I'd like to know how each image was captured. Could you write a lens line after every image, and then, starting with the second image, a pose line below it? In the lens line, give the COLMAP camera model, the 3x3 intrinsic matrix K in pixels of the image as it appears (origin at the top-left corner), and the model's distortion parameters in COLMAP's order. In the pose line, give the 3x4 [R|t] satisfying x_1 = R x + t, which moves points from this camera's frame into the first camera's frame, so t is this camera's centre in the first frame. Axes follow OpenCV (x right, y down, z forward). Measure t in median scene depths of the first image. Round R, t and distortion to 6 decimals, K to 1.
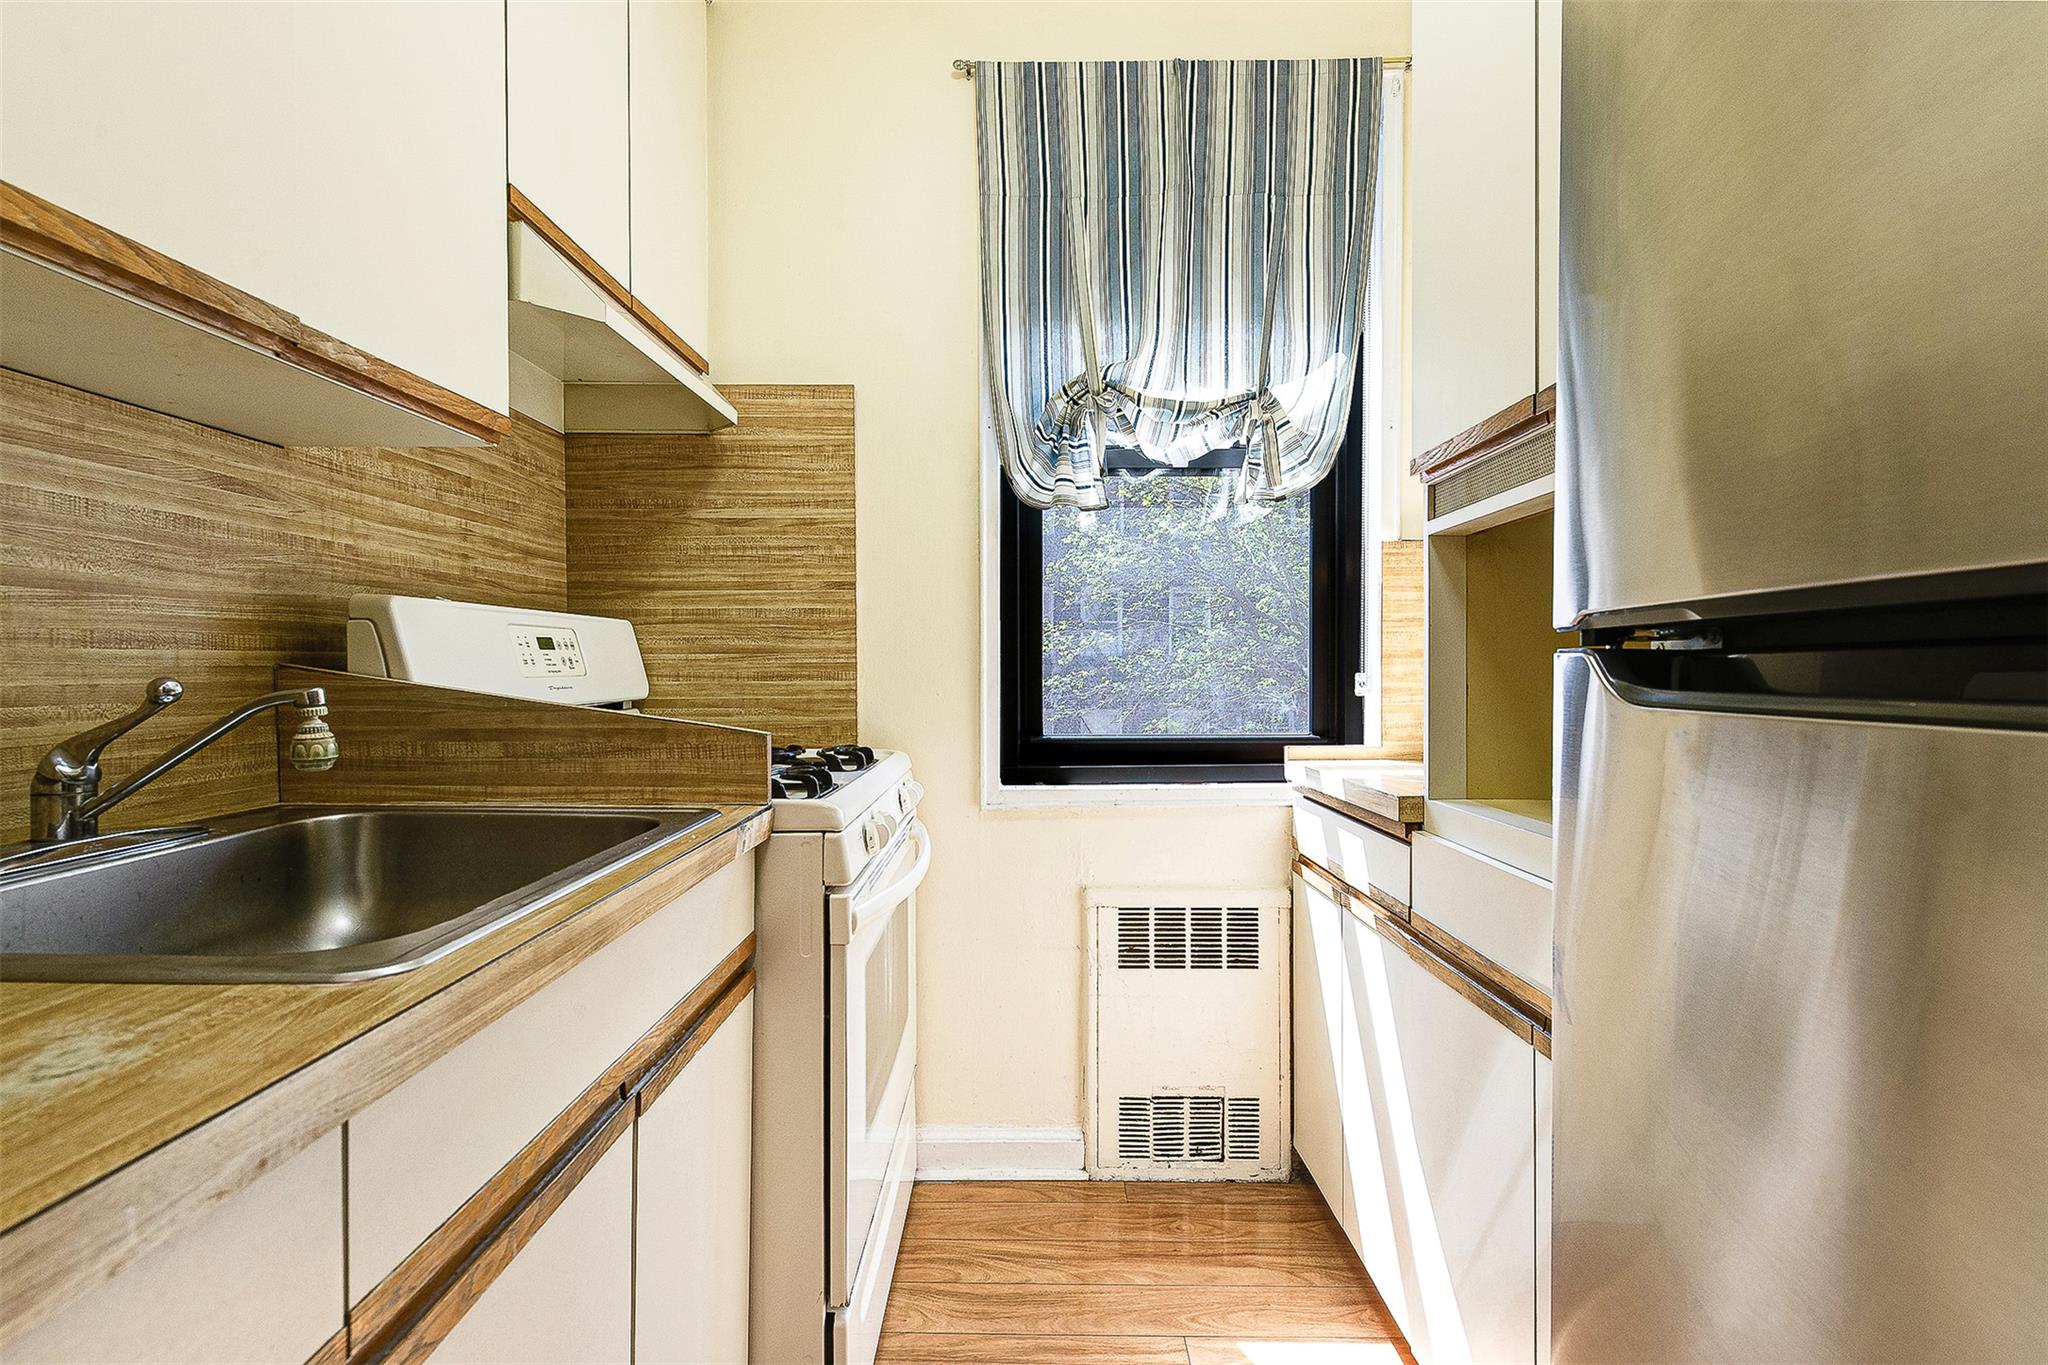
lens RADIAL K [[937.5, 0, 1024.0], [0, 937.5, 682.5], [0, 0, 1]] dist [0.023480, -0.013606]
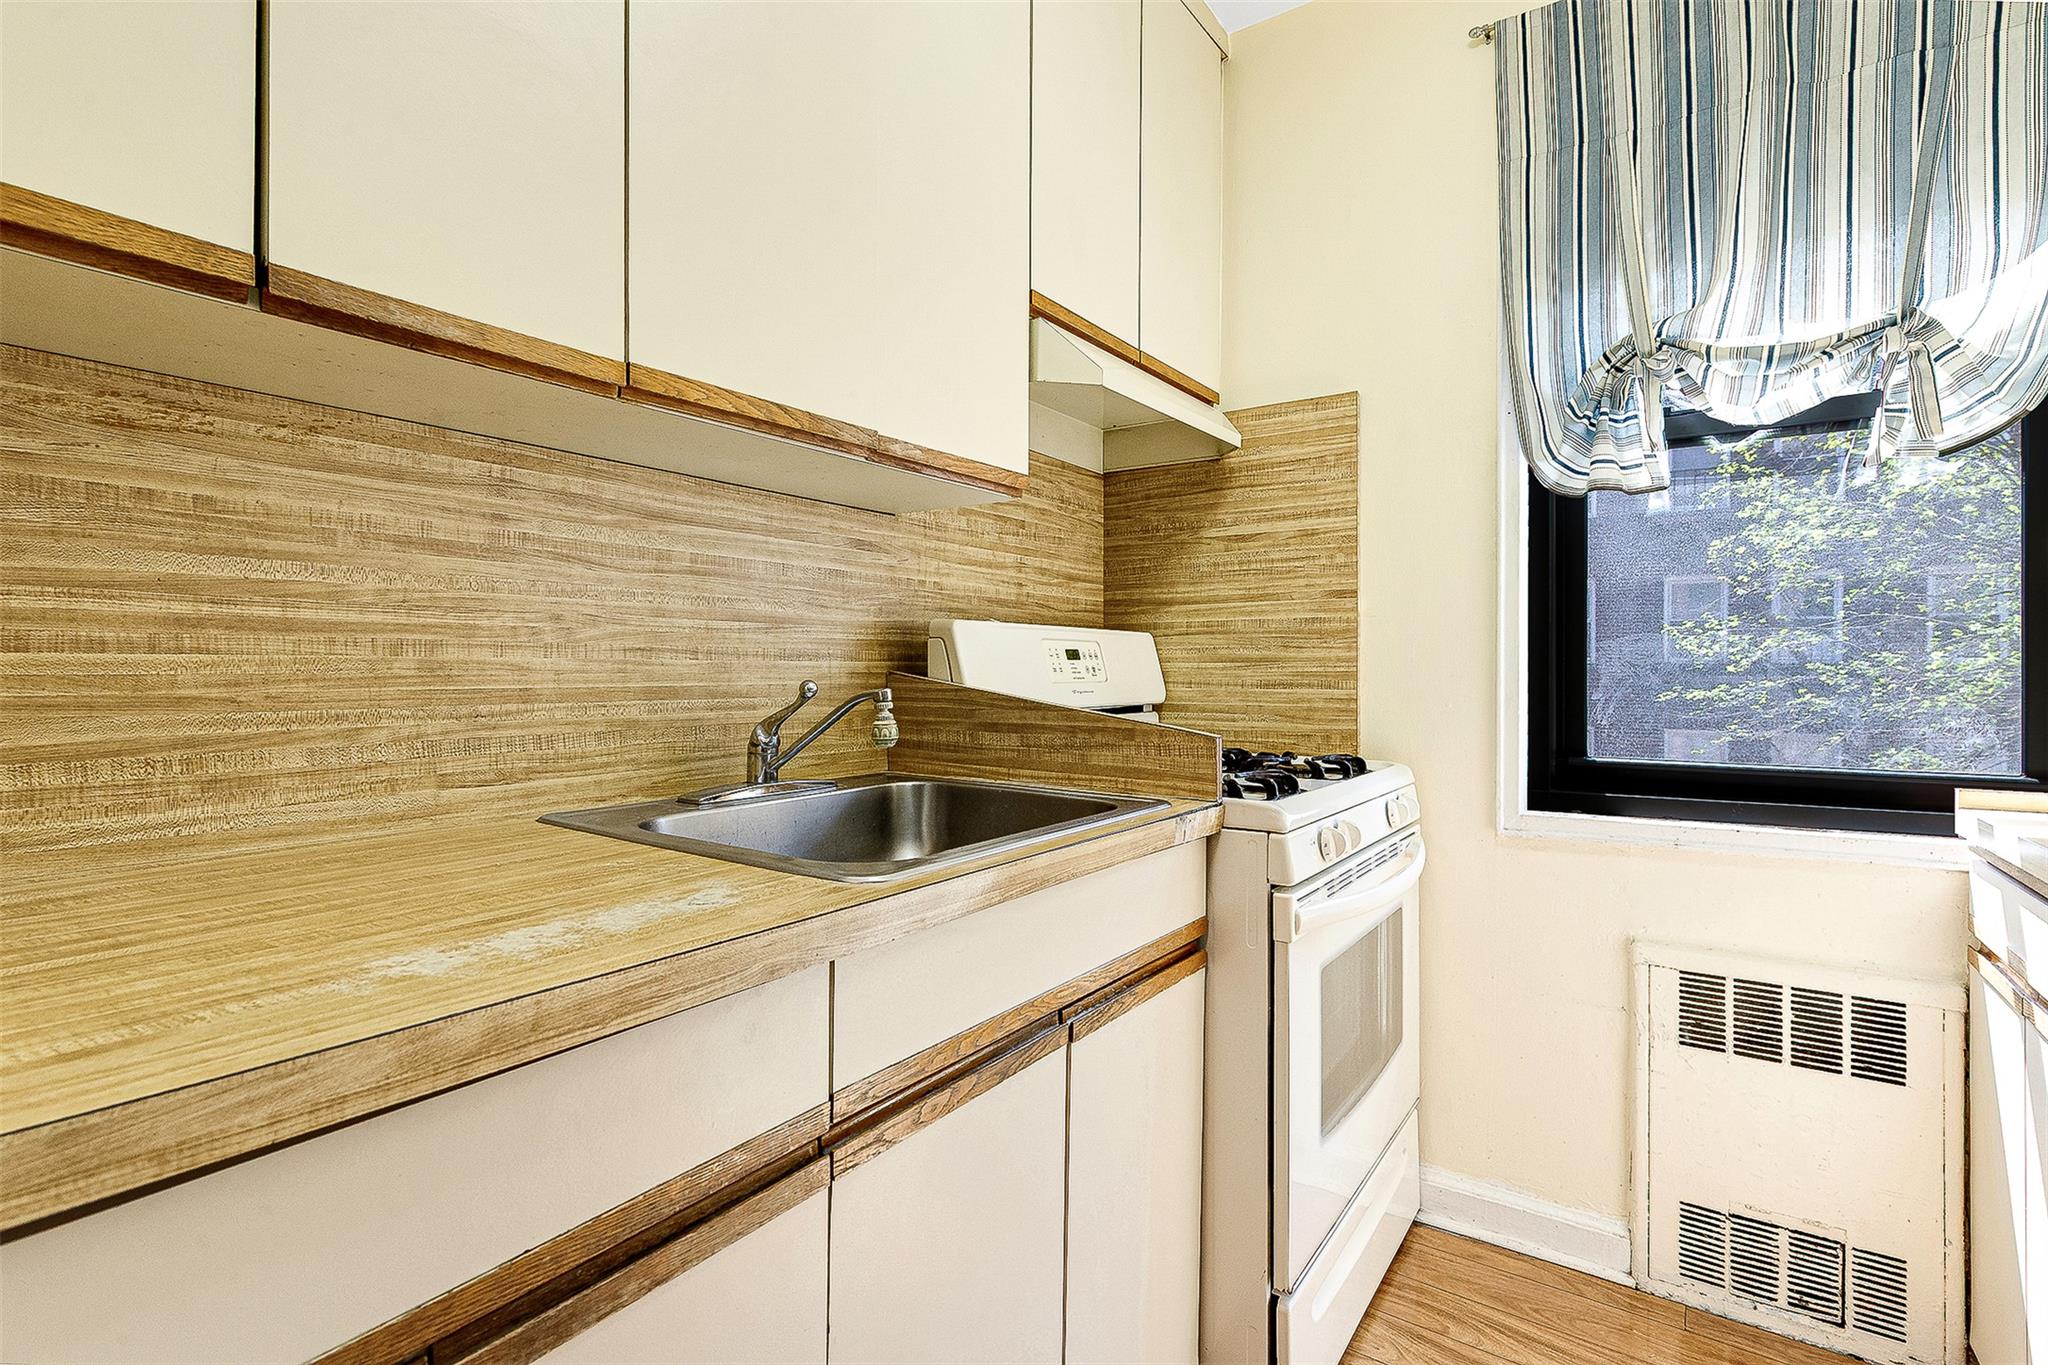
lens RADIAL K [[969.9, 0, 1026.0], [0, 969.9, 676.5], [0, 0, 1]] dist [0.017307, -0.008182]
pose [[0.823531, 0.007892, -0.567216, 0.117597], [-0.015760, 0.999836, -0.008970, -0.001400], [0.567052, 0.016326, 0.823520, -0.037318]]
